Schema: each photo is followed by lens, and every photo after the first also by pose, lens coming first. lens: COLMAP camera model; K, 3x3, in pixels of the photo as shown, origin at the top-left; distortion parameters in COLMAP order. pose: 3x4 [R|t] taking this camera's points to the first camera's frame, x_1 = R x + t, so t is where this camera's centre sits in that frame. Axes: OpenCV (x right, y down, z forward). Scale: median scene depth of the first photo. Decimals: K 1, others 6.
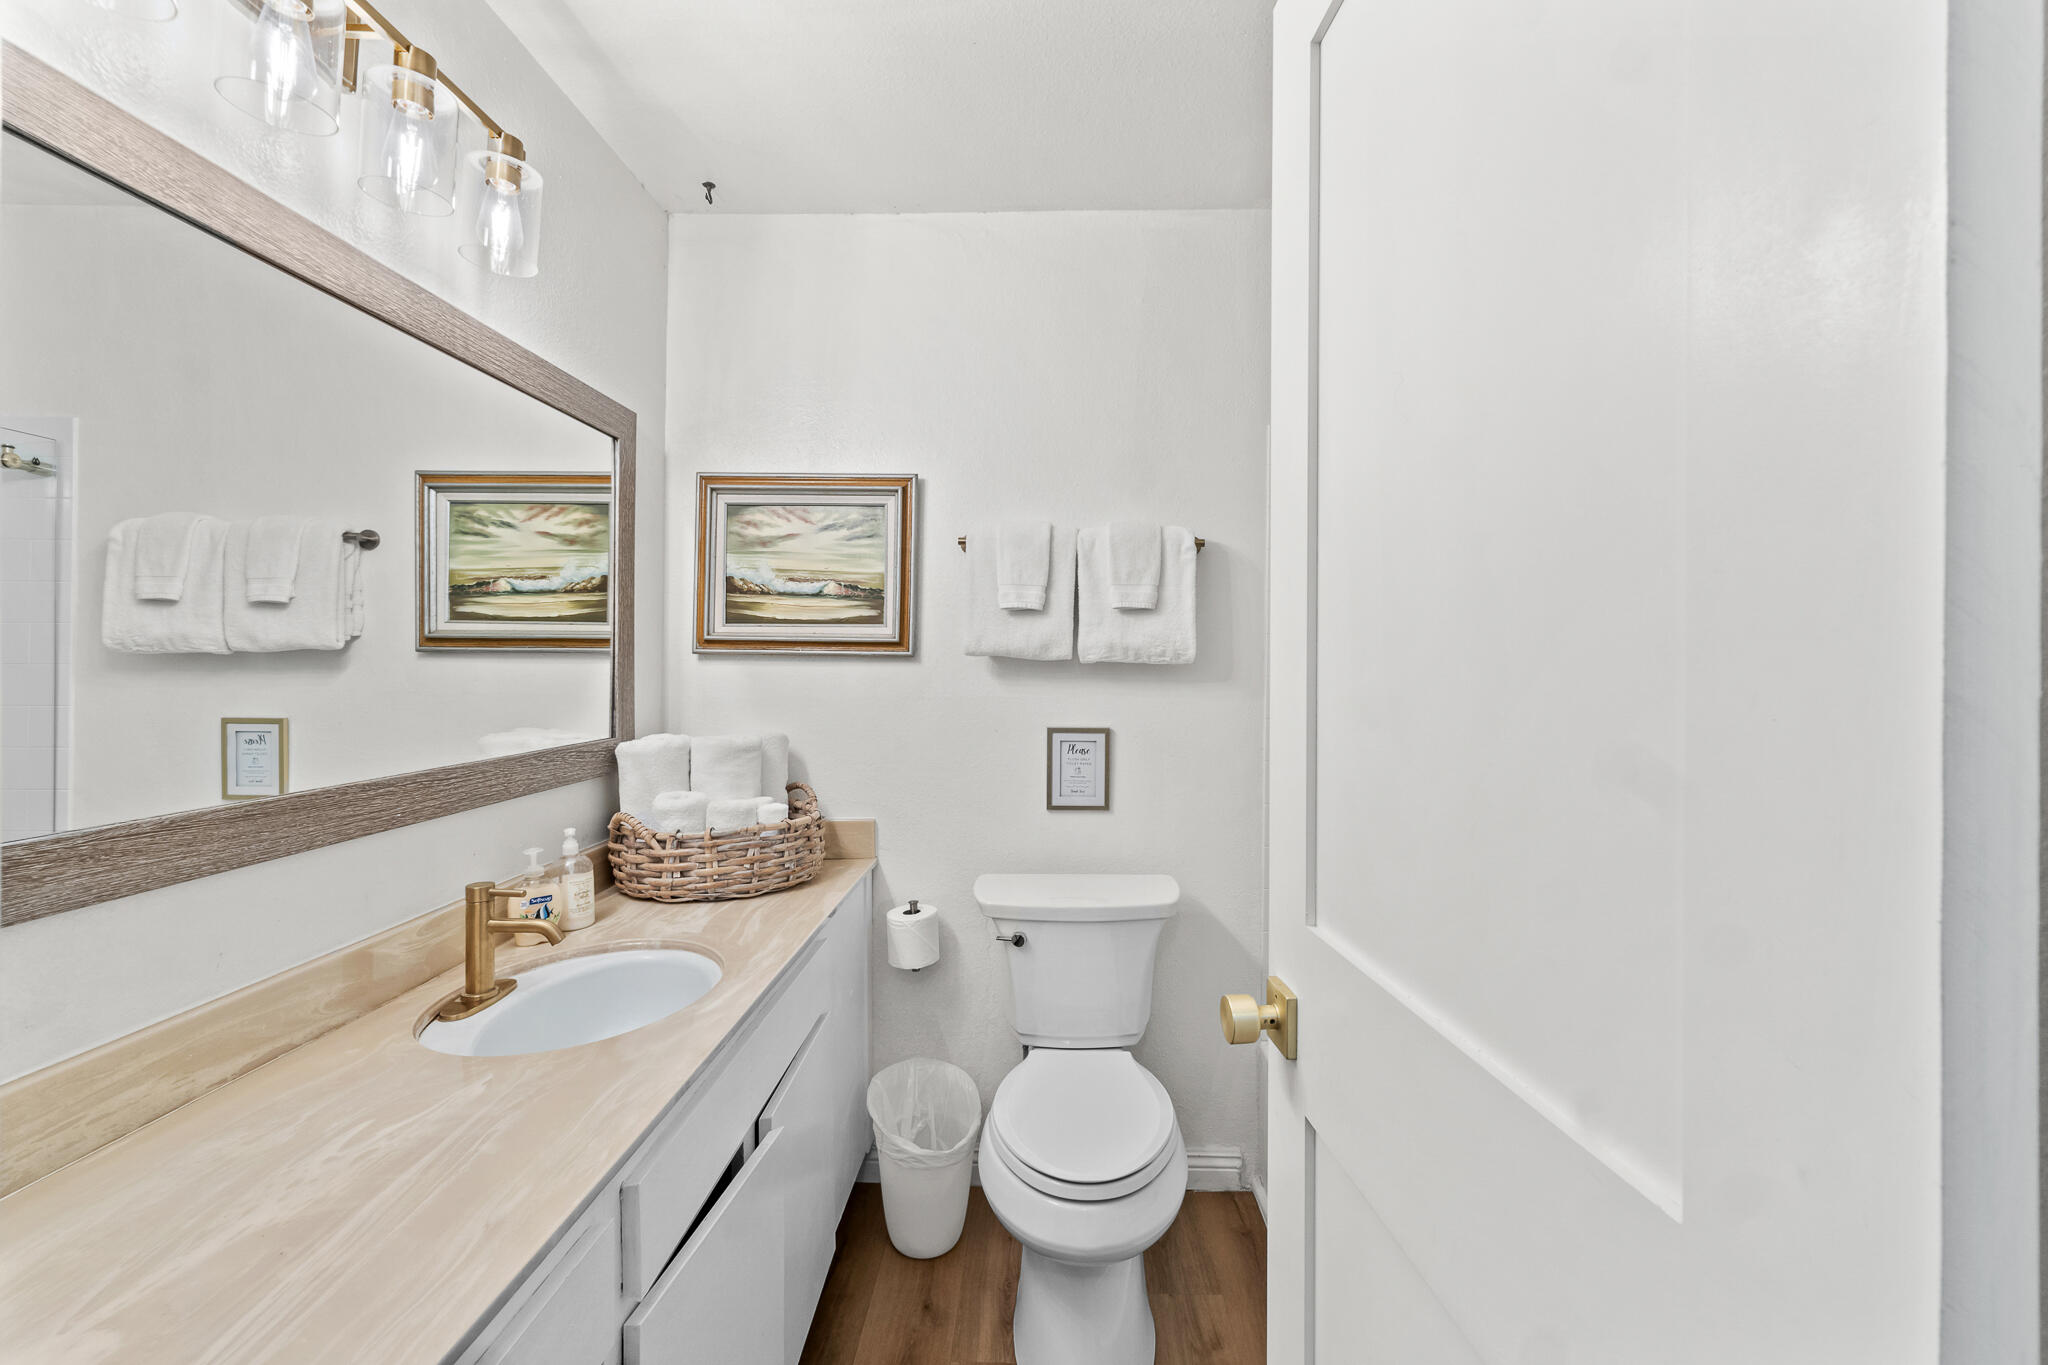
lens RADIAL K [[909.5, 0, 1024.0], [0, 909.5, 682.5], [0, 0, 1]] dist [0.000674, 0.000138]
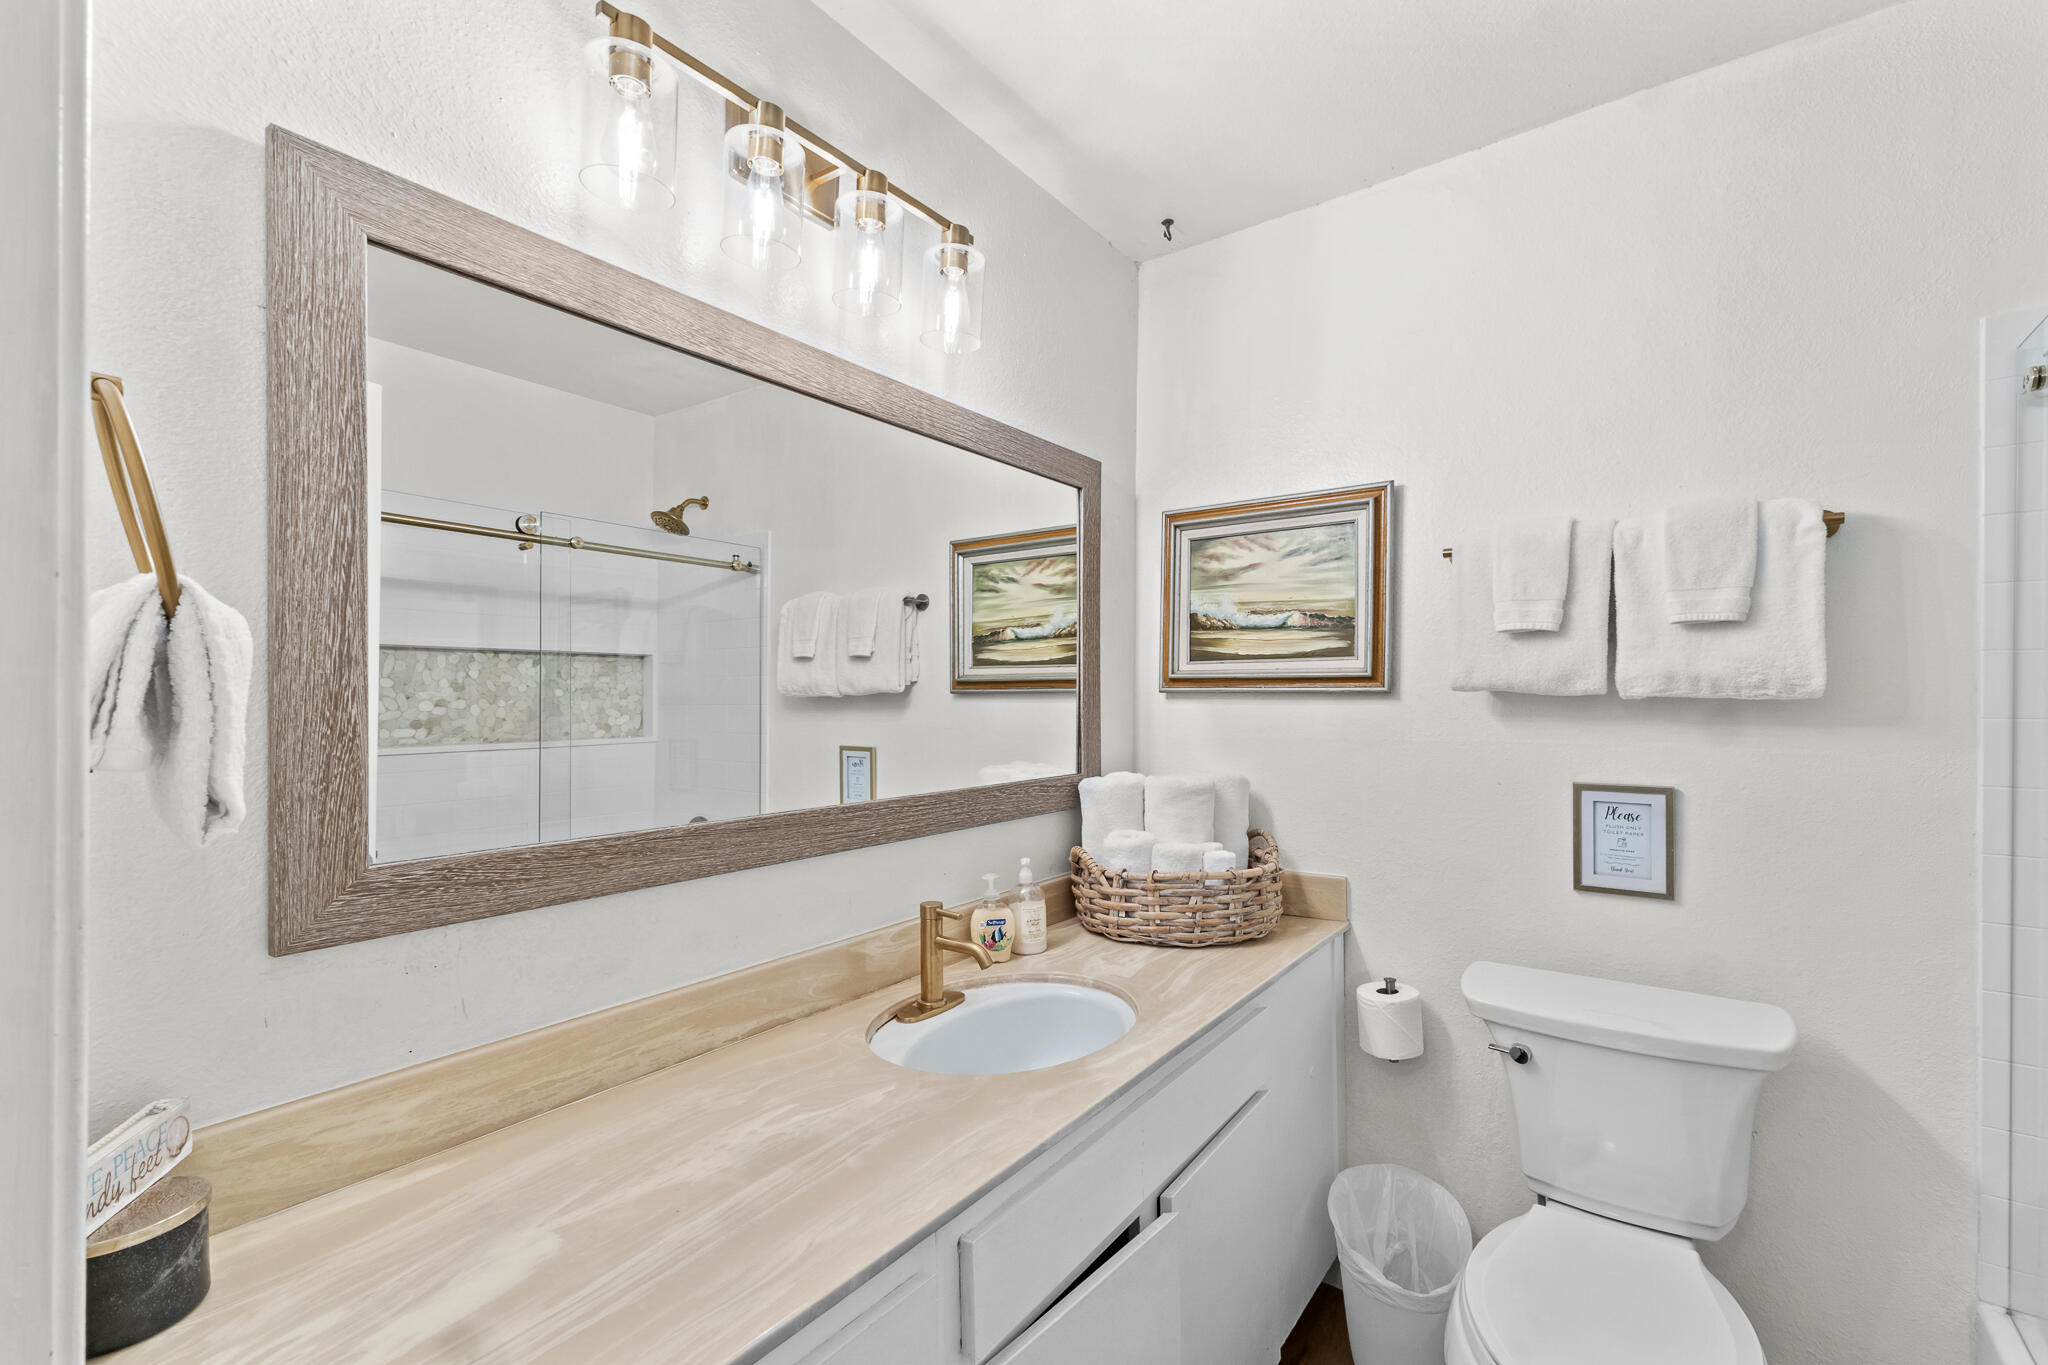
lens RADIAL K [[884.6, 0, 1024.7], [0, 884.6, 704.7], [0, 0, 1]] dist [0.001158, 0.000127]
pose [[0.817809, -0.004160, -0.575475, 0.081197], [-0.005272, 0.999878, -0.014719, -0.003373], [0.575466, 0.015071, 0.817687, 0.125006]]
